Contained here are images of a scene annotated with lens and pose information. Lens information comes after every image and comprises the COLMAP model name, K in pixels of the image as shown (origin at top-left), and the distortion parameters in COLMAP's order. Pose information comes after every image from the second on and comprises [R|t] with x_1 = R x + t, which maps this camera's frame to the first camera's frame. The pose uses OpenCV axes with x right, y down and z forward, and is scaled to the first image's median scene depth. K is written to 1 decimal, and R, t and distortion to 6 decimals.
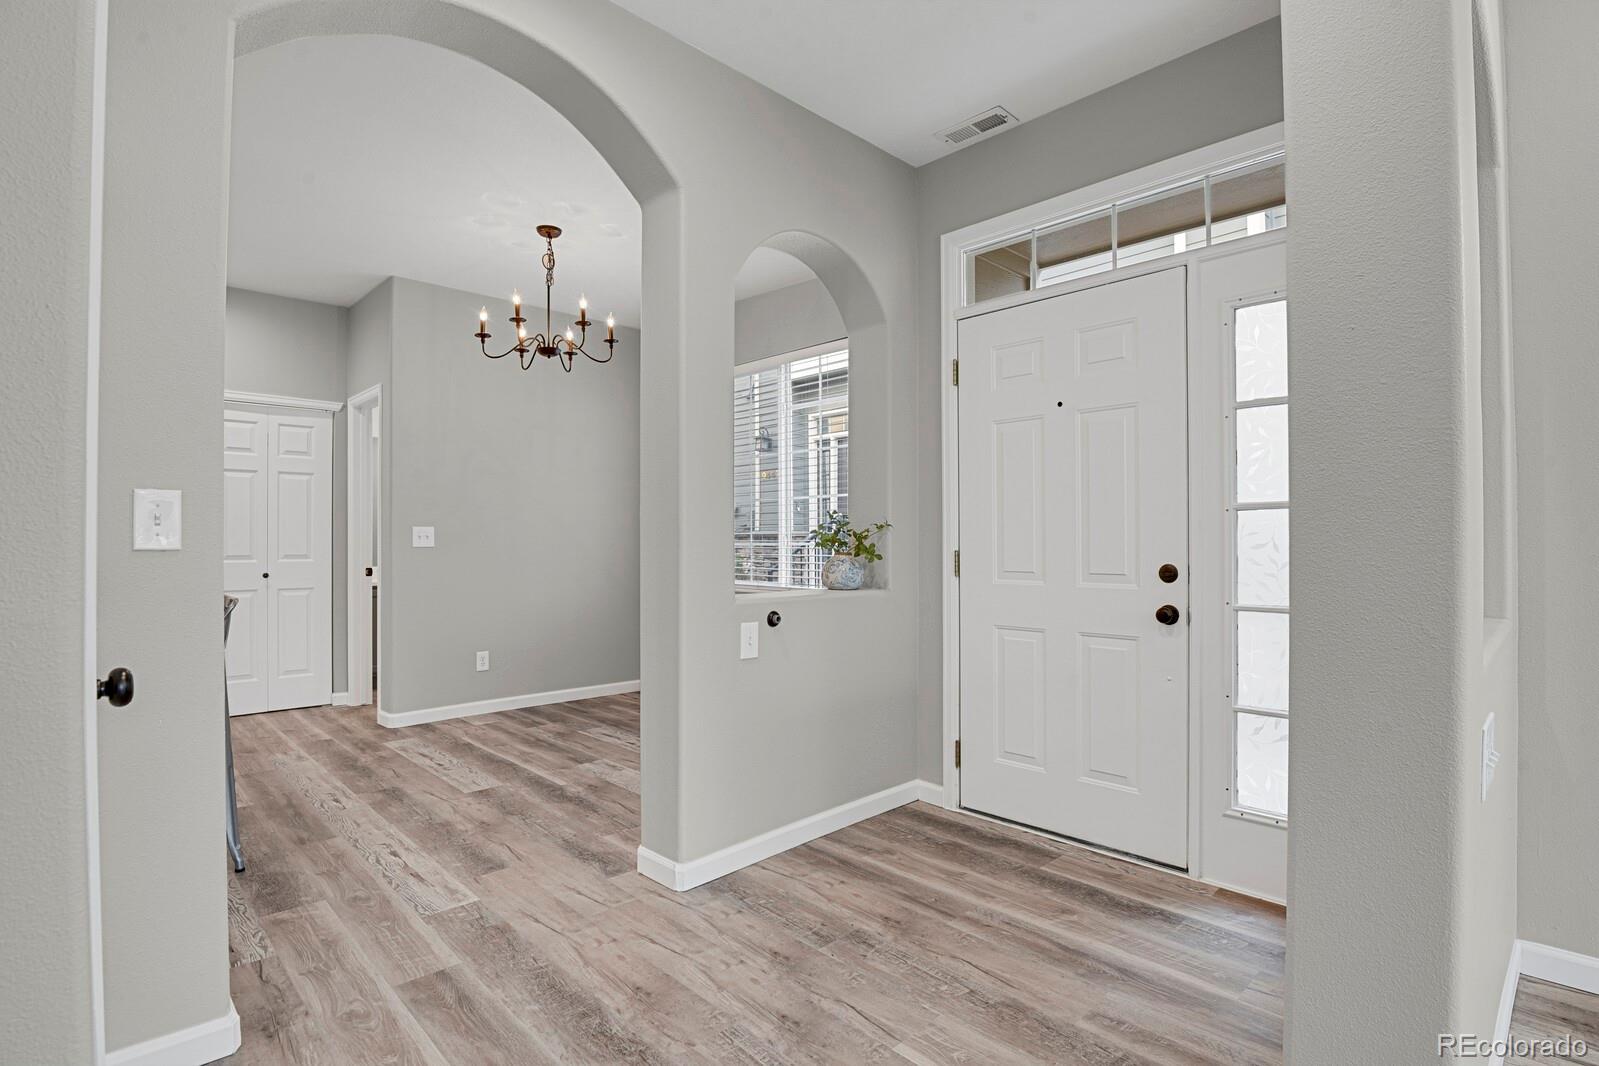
lens RADIAL K [[780.2, 0, 803.5], [0, 780.2, 540.1], [0, 0, 1]] dist [-0.023142, -0.004716]
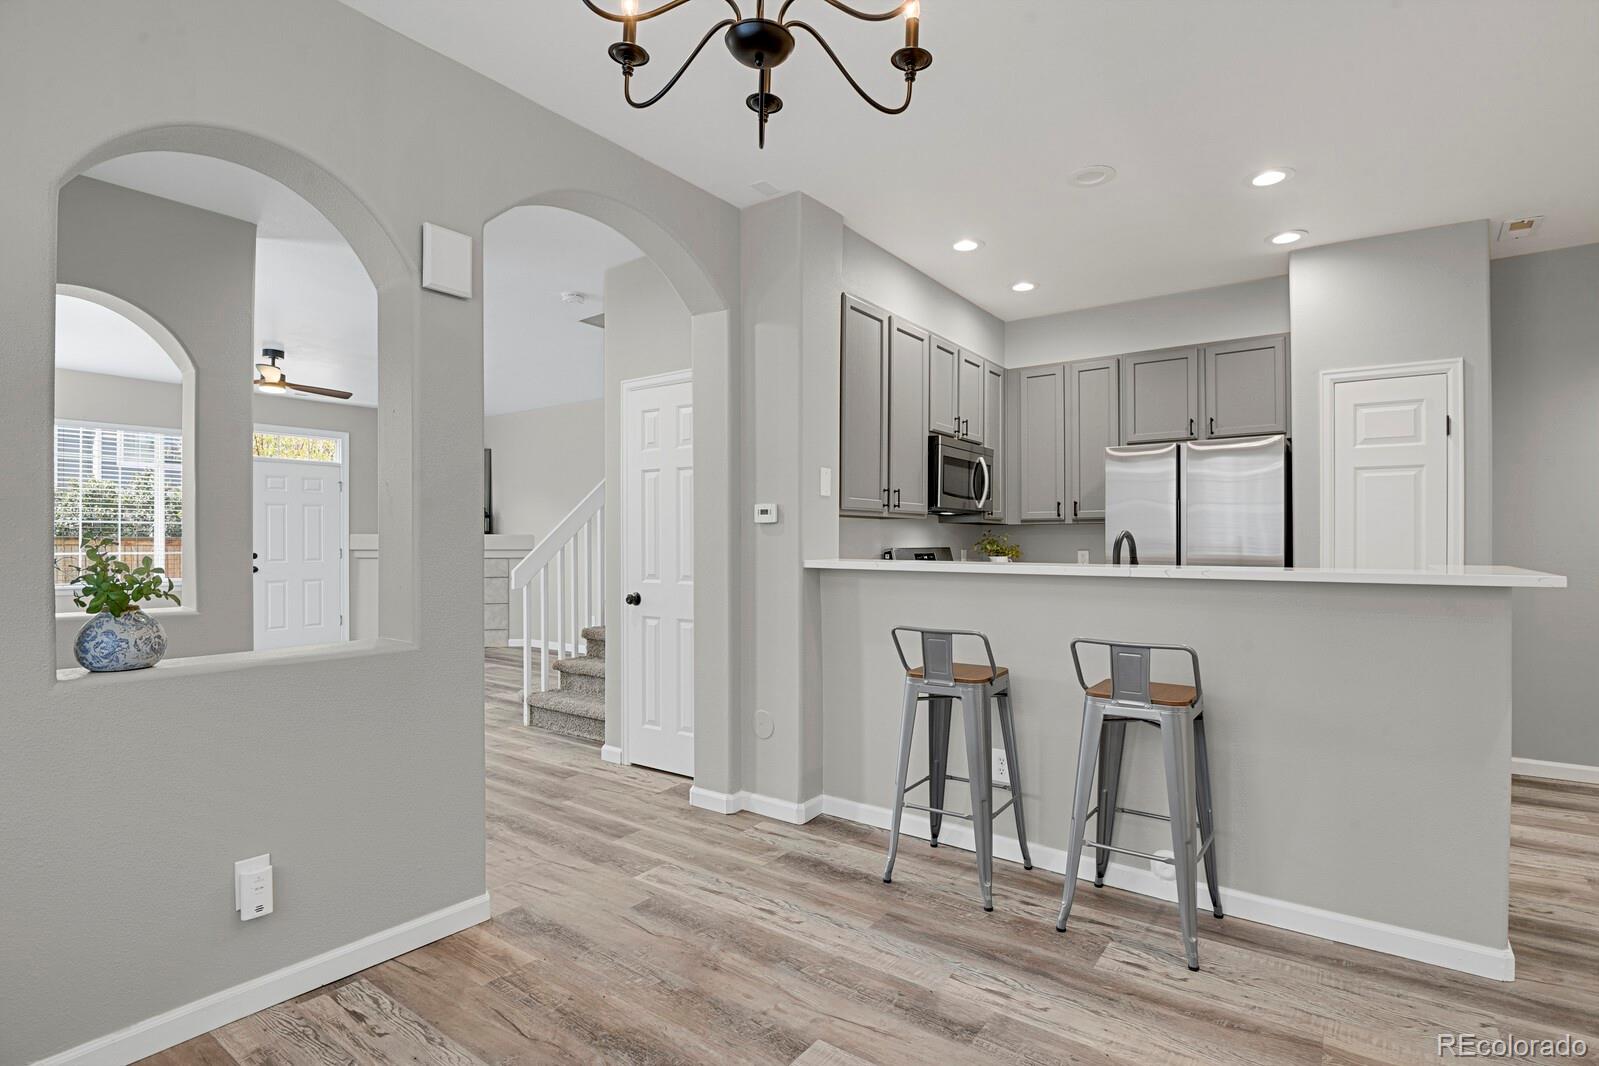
lens RADIAL K [[780.2, 0, 802.0], [0, 780.2, 541.8], [0, 0, 1]] dist [-0.023142, -0.004716]
pose [[-0.985427, 0.002093, -0.170086, -0.281563], [0.001897, 0.999997, 0.001312, -0.025147], [0.170088, 0.000970, -0.985428, 1.307227]]
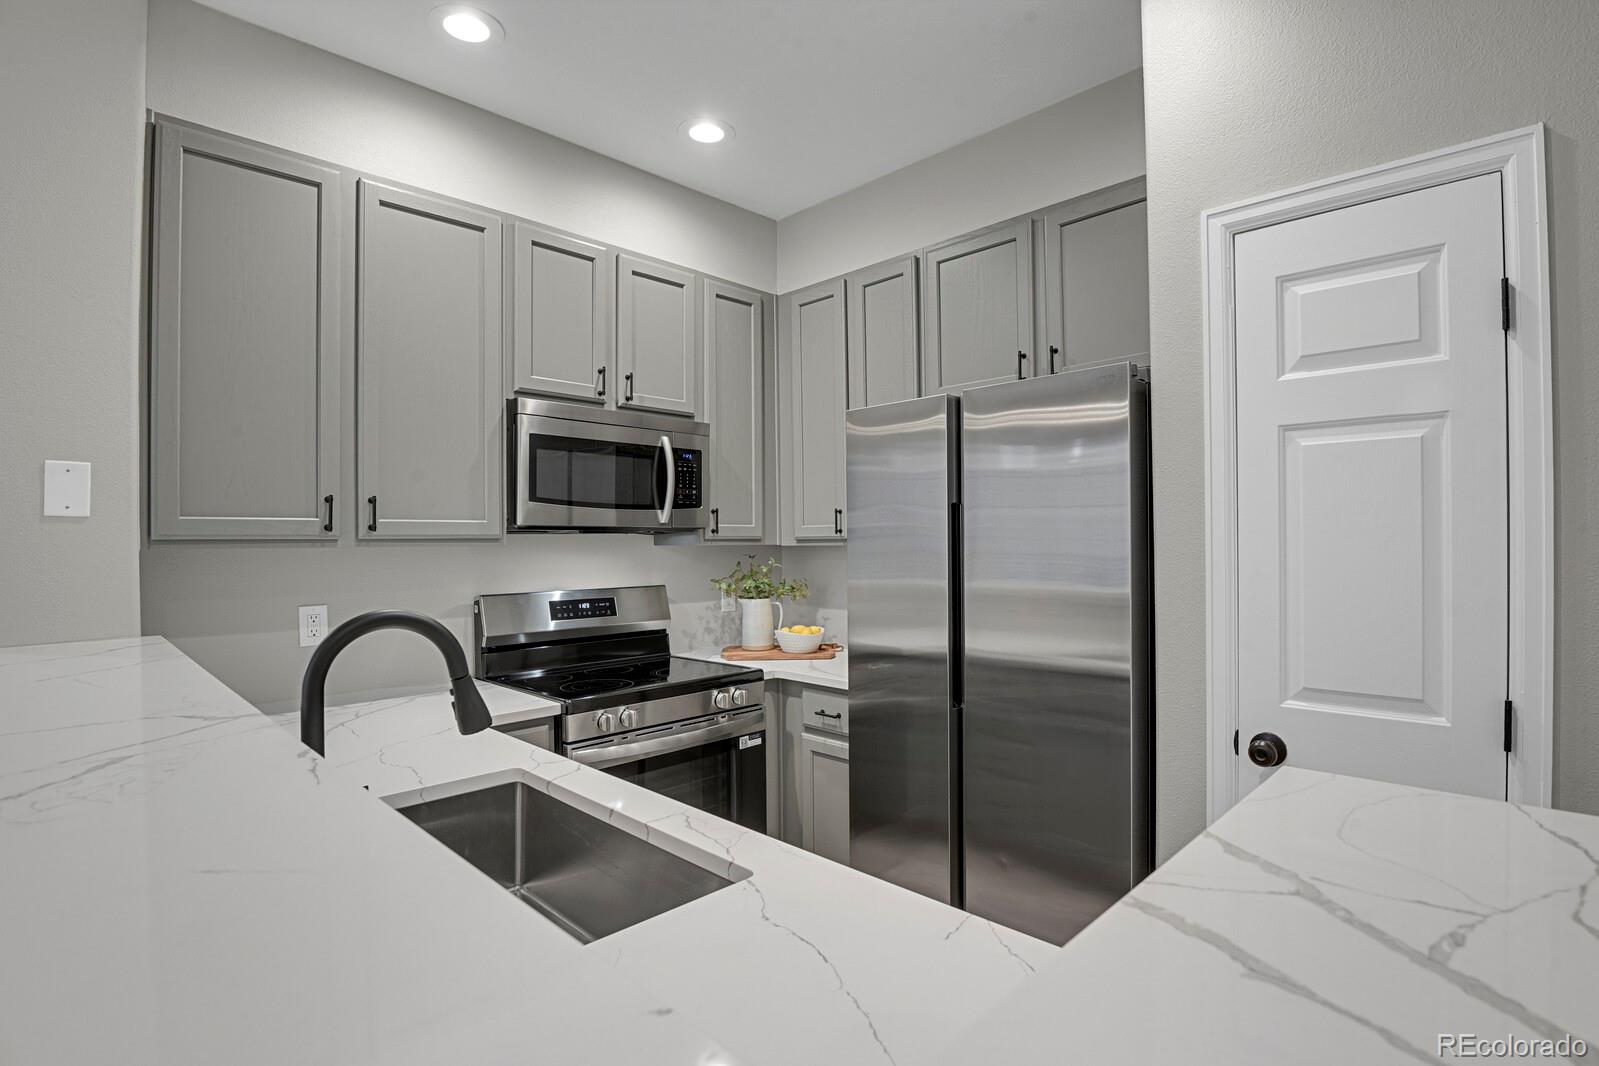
lens RADIAL K [[780.2, 0, 802.6], [0, 780.2, 540.7], [0, 0, 1]] dist [-0.023142, -0.004716]
pose [[-0.999782, 0.010941, -0.017805, -0.854223], [0.010955, 0.999940, -0.000656, -0.056494], [0.017797, -0.000850, -0.999841, 0.889249]]
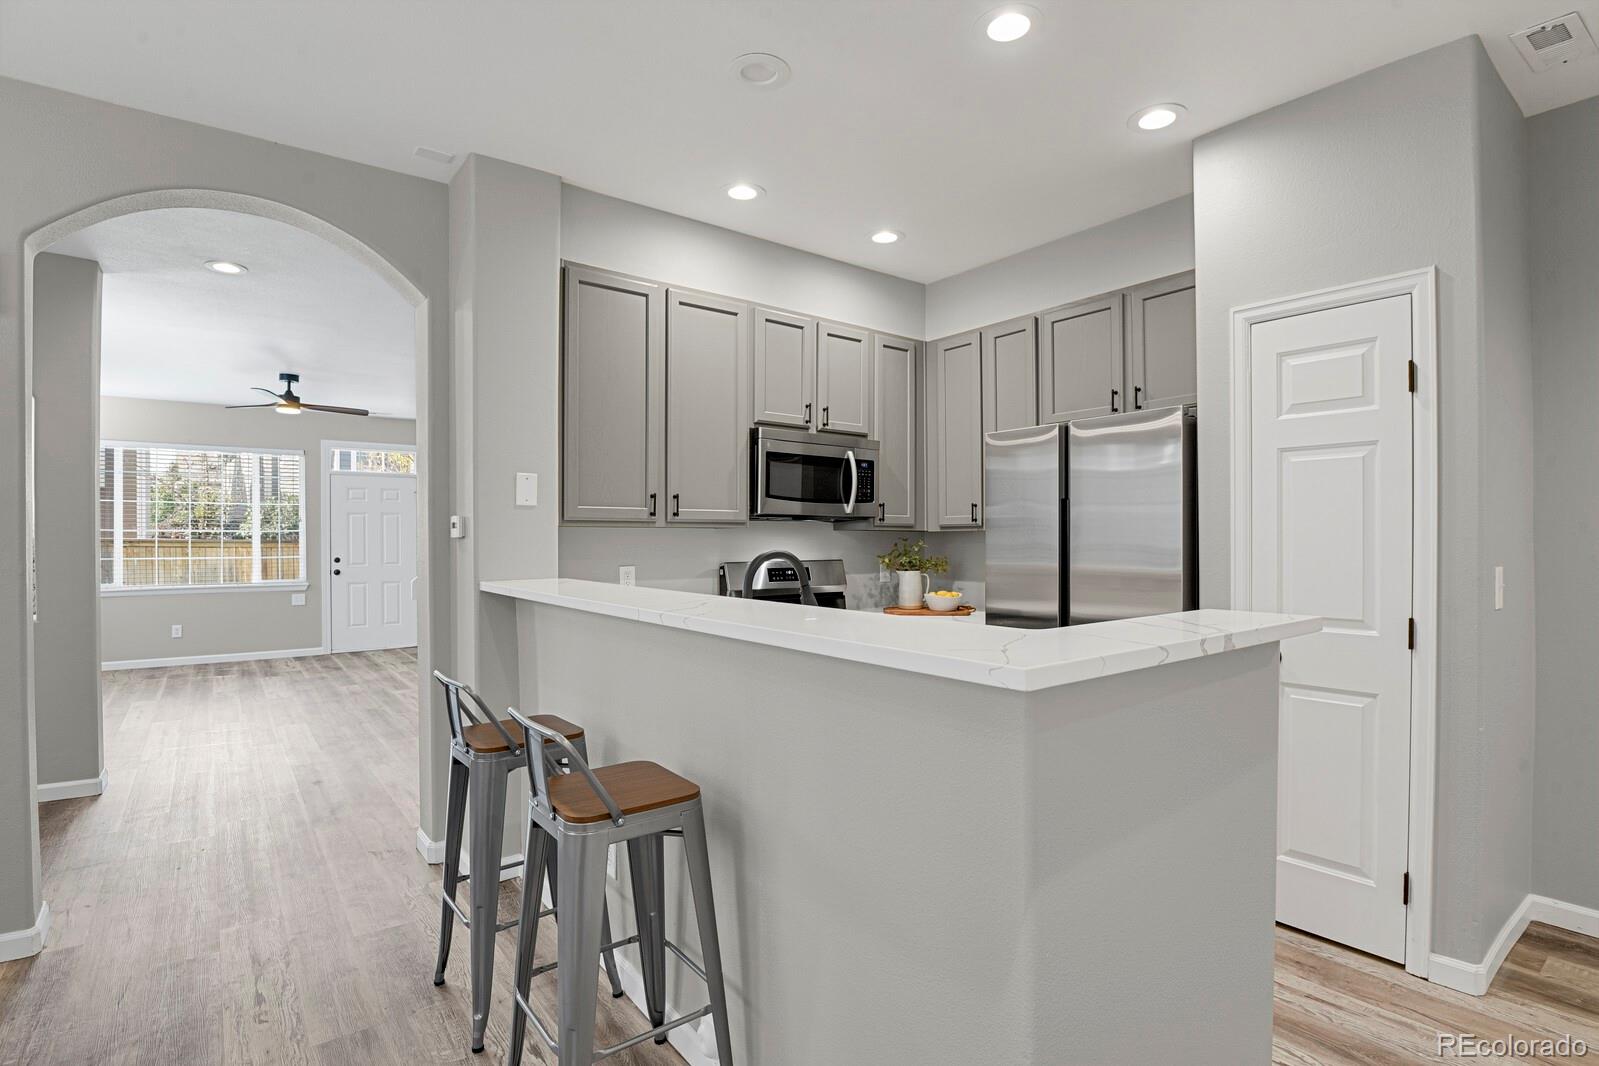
lens RADIAL K [[780.2, 0, 801.6], [0, 780.2, 541.3], [0, 0, 1]] dist [-0.023142, -0.004716]
pose [[-0.993325, 0.004141, 0.115273, -0.797083], [0.004423, 0.999988, 0.002193, -0.041383], [-0.115262, 0.002689, -0.993331, 1.161686]]
